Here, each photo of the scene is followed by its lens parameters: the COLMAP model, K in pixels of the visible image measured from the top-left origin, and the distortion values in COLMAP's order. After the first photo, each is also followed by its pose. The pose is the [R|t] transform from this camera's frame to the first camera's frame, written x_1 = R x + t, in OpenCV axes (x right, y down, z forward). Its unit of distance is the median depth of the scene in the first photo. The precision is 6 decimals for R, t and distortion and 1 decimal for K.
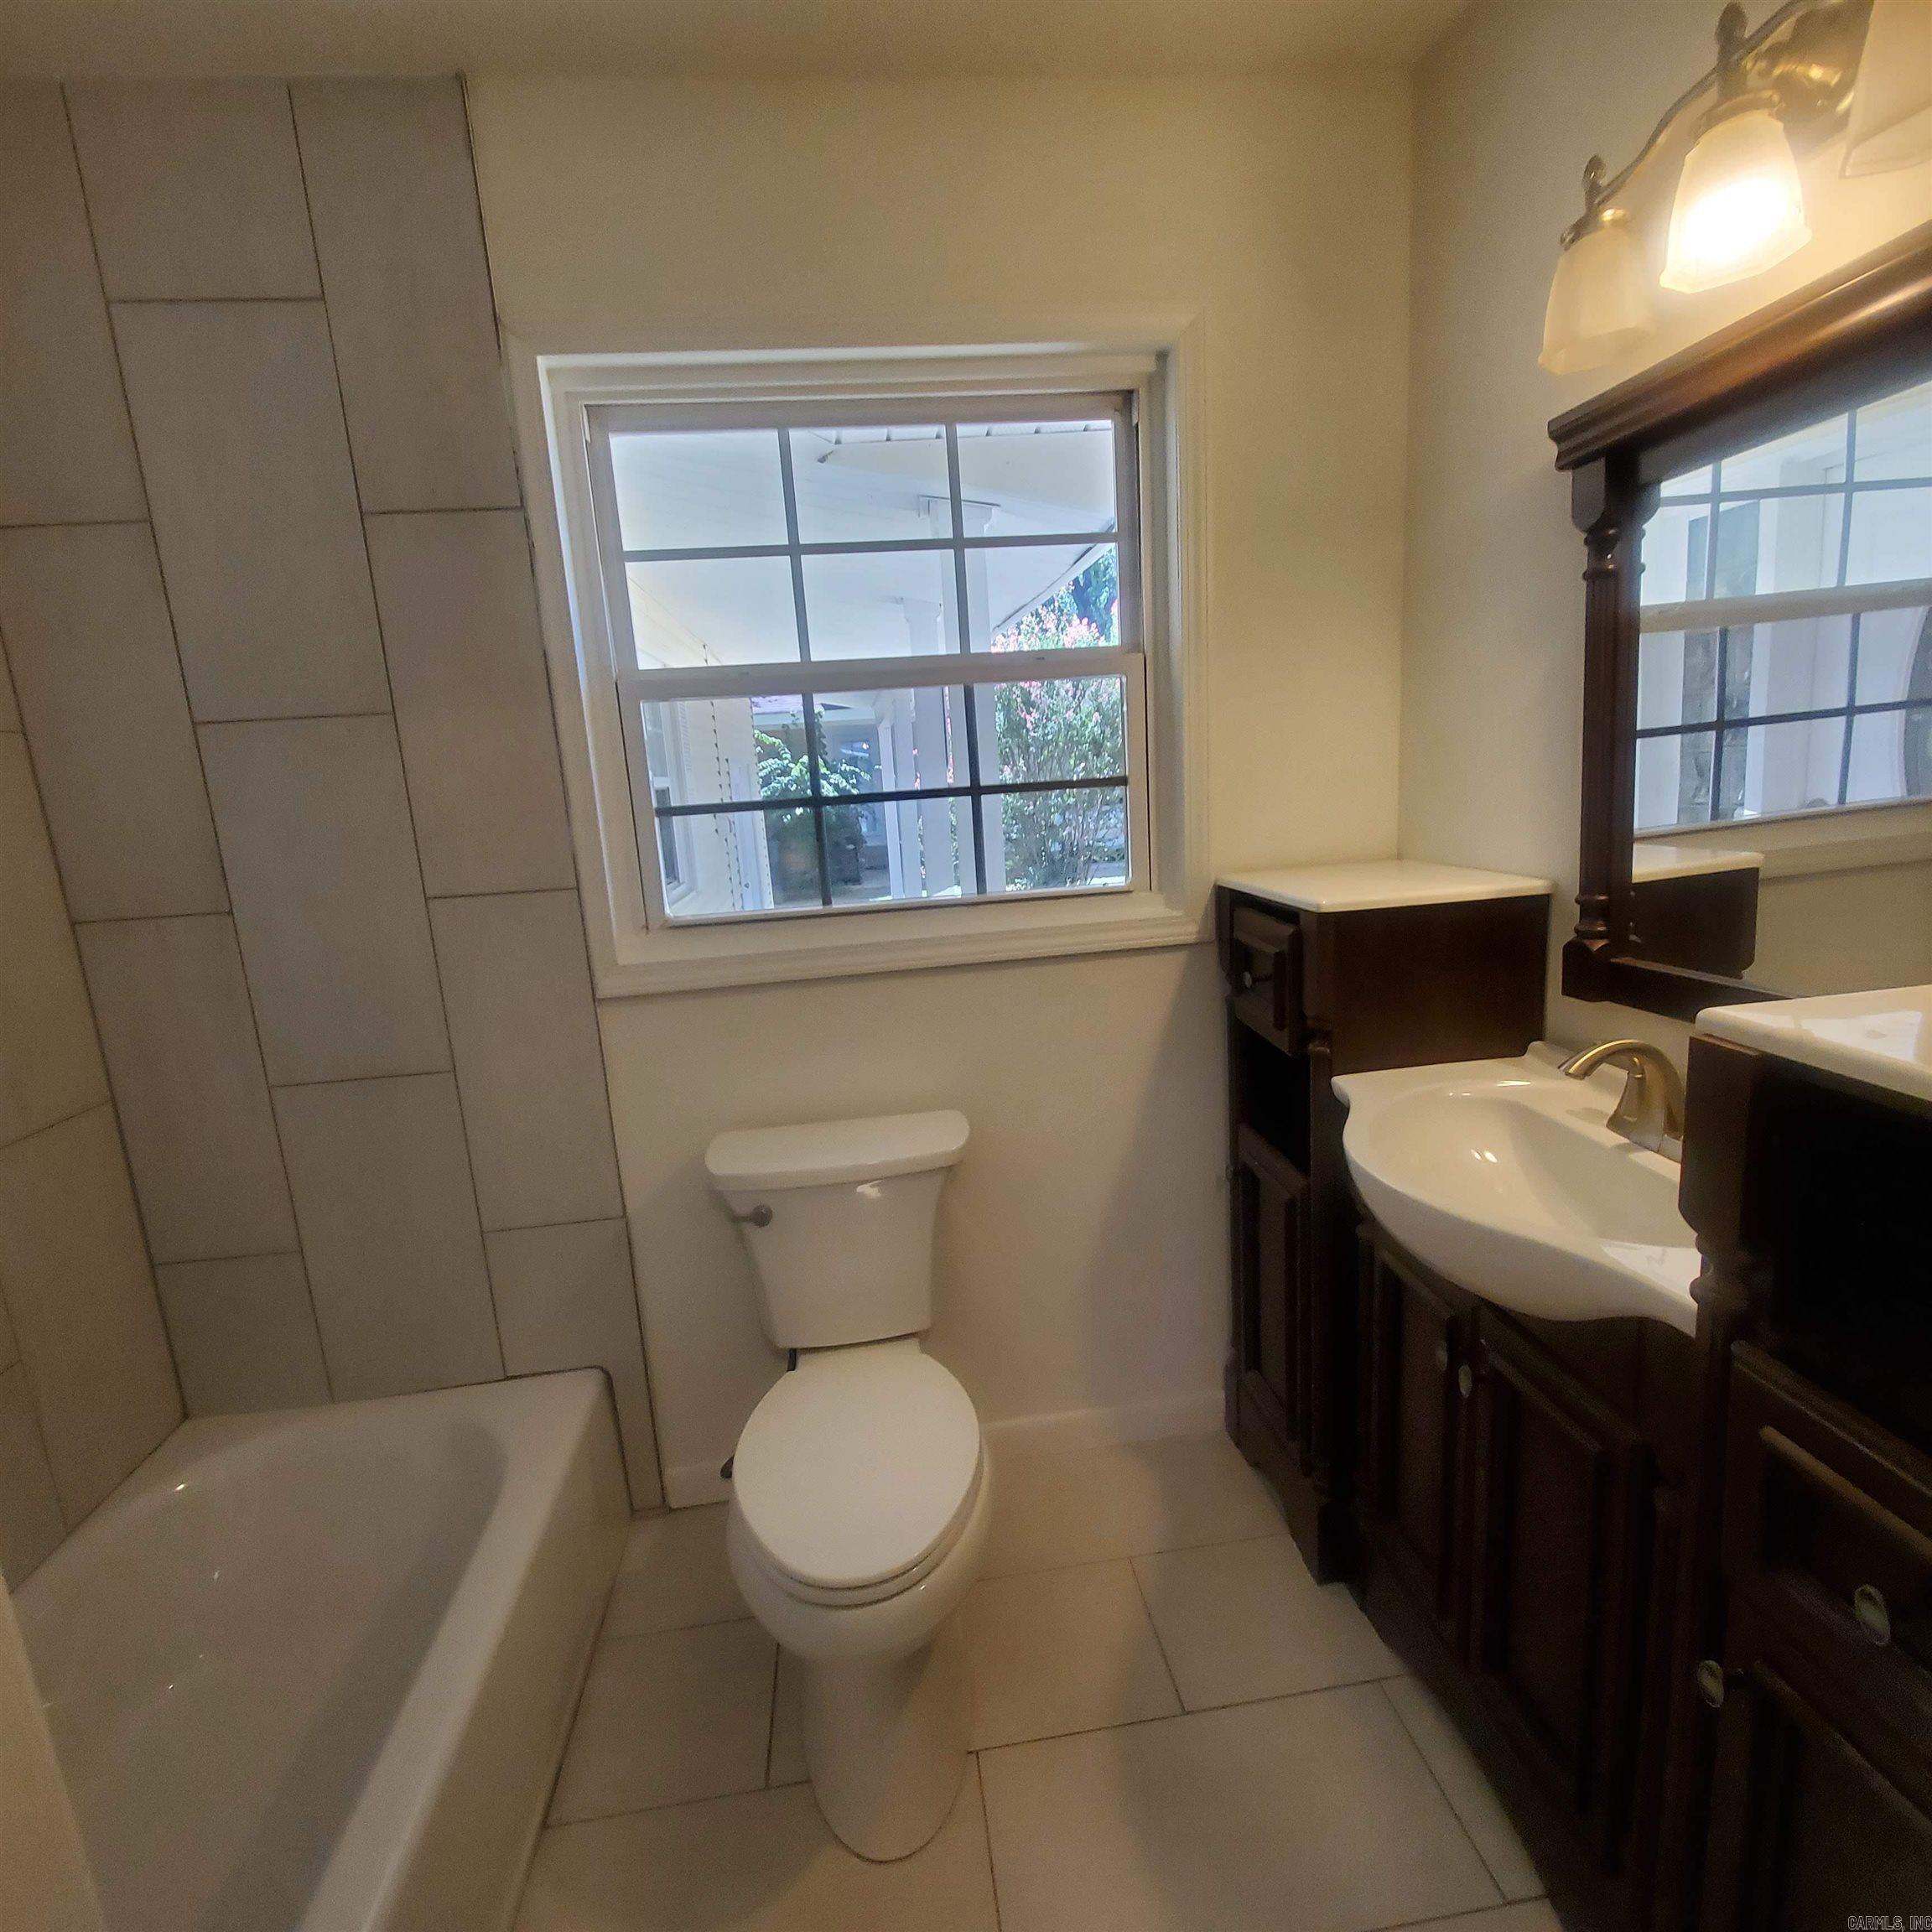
lens RADIAL K [[1018.5, 0, 980.3], [0, 1018.5, 975.7], [0, 0, 1]] dist [0.009266, -0.006477]
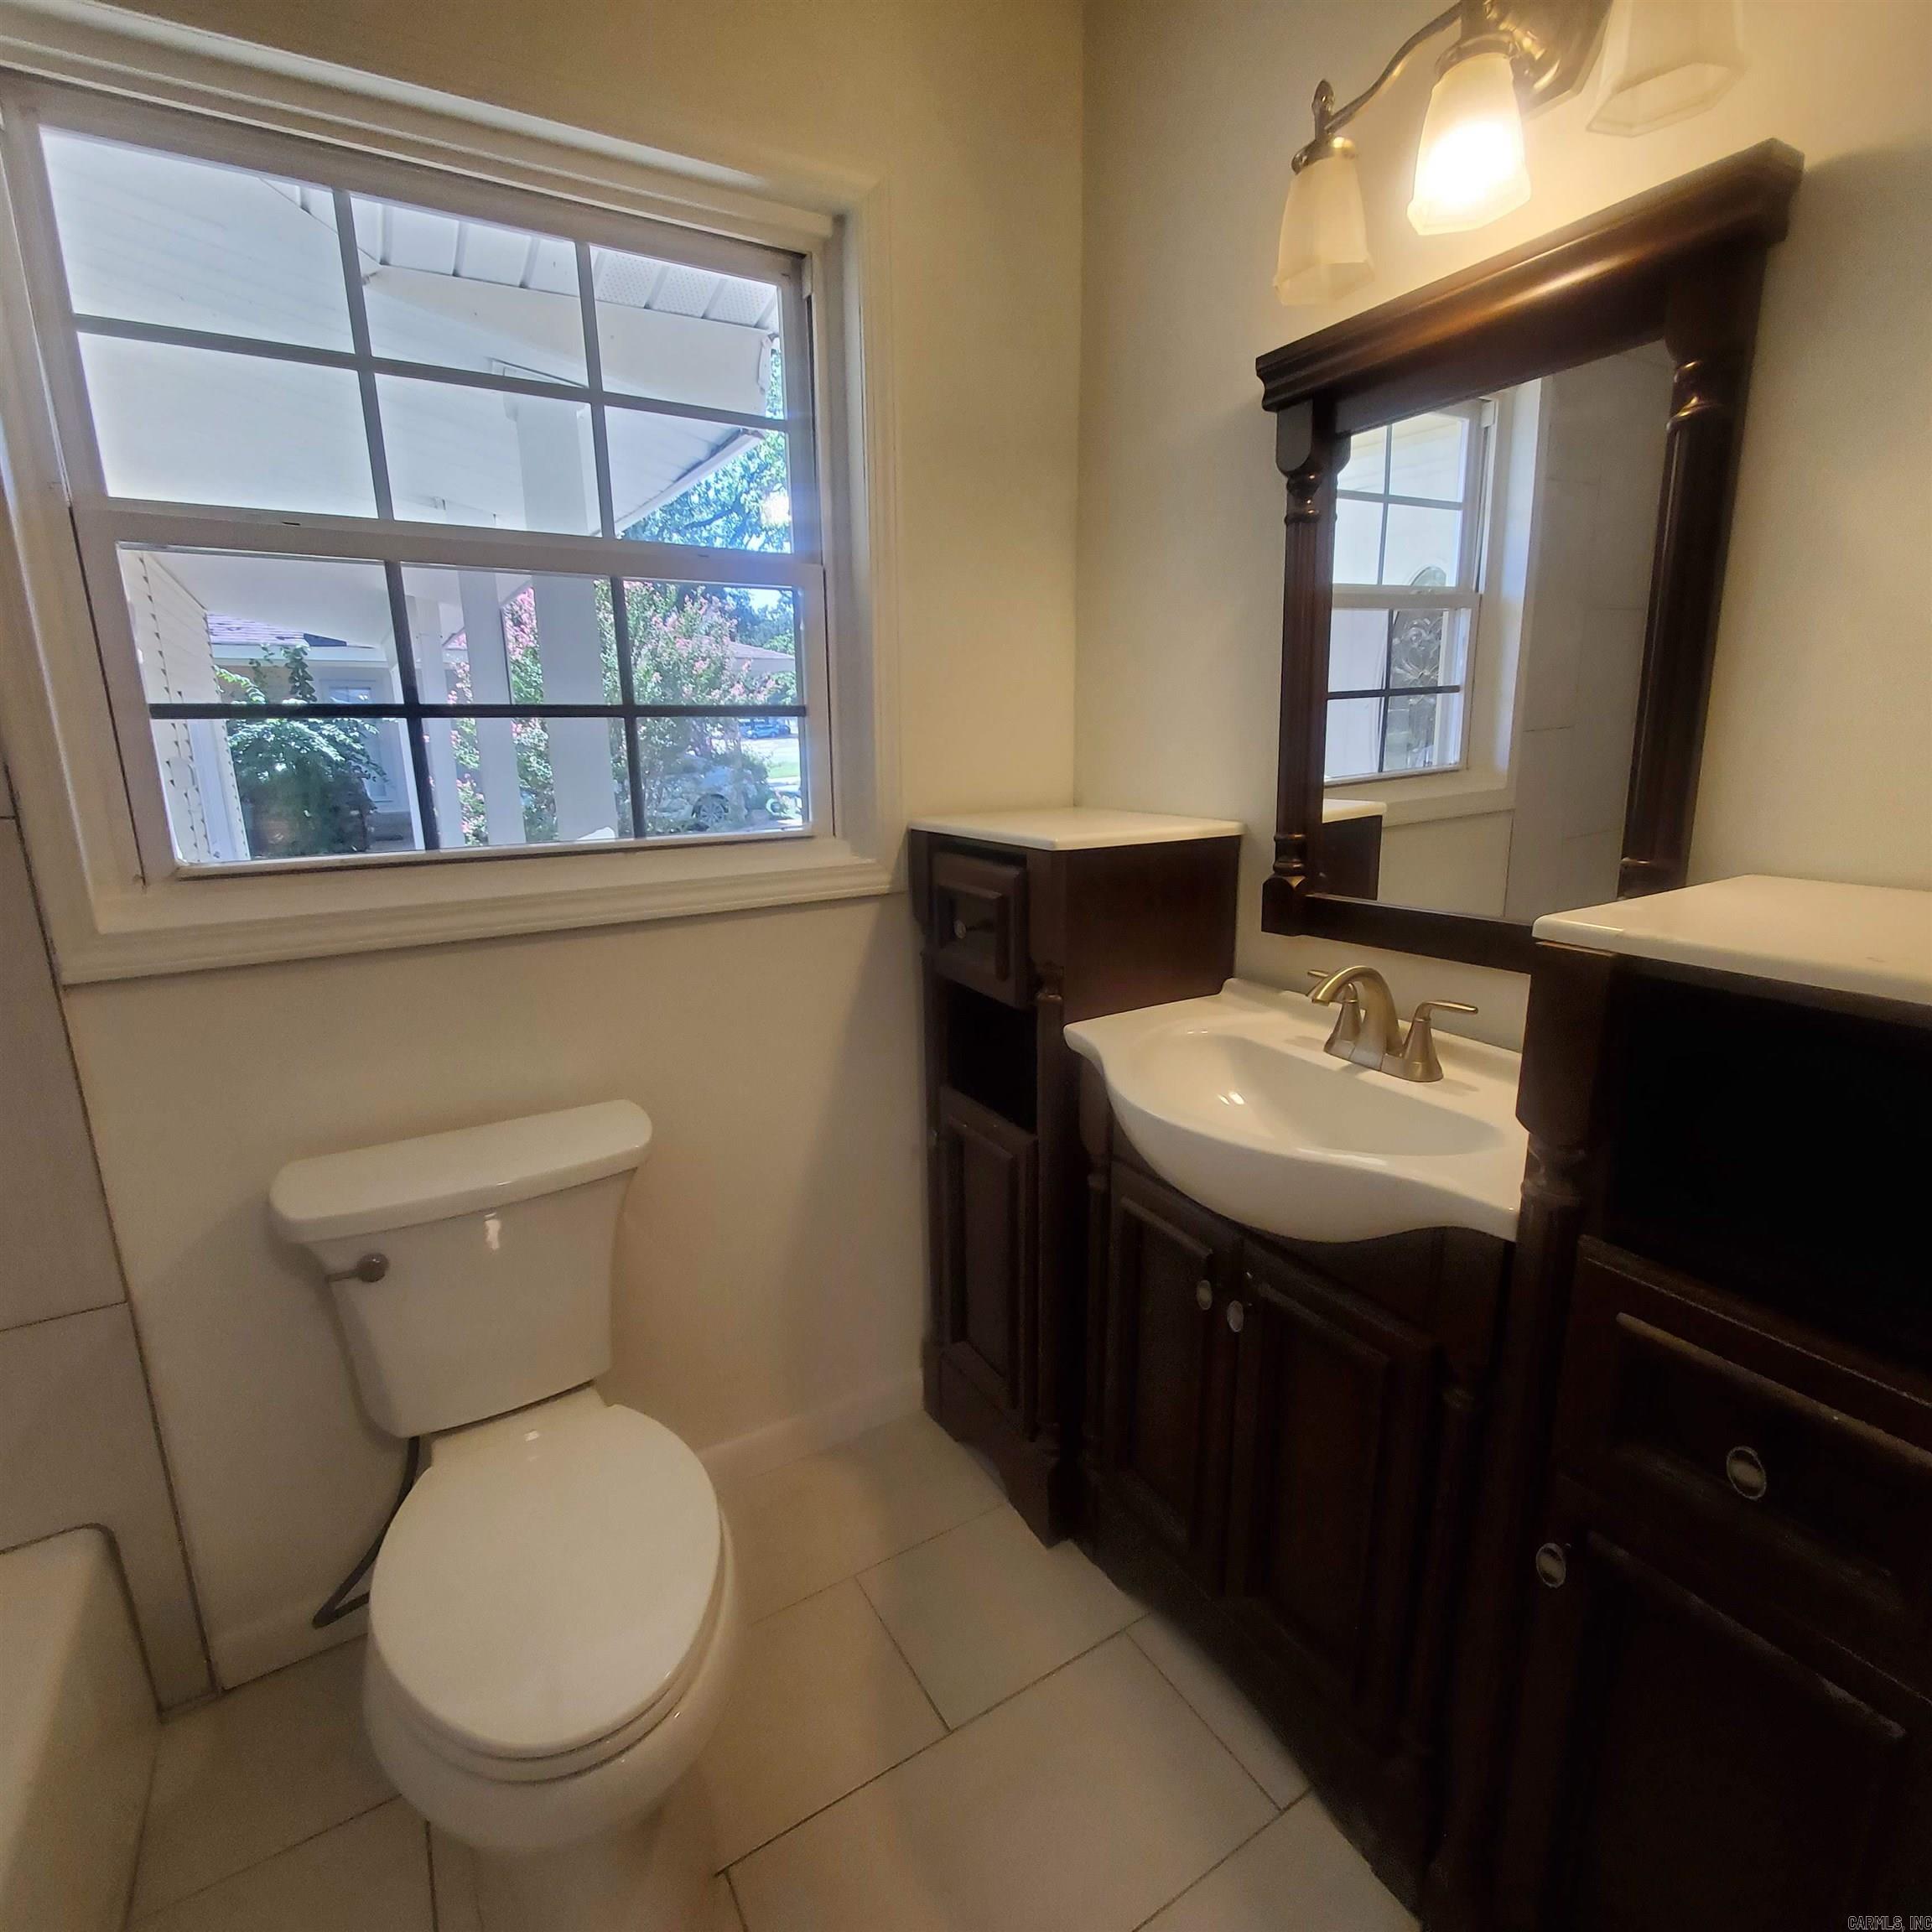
lens RADIAL K [[1018.5, 0, 970.0], [0, 1018.5, 974.7], [0, 0, 1]] dist [0.009266, -0.006477]
pose [[0.910939, -0.046123, 0.409954, -0.112048], [0.038342, 0.998895, 0.027185, 0.020931], [-0.410755, -0.009045, 0.911701, 0.152279]]
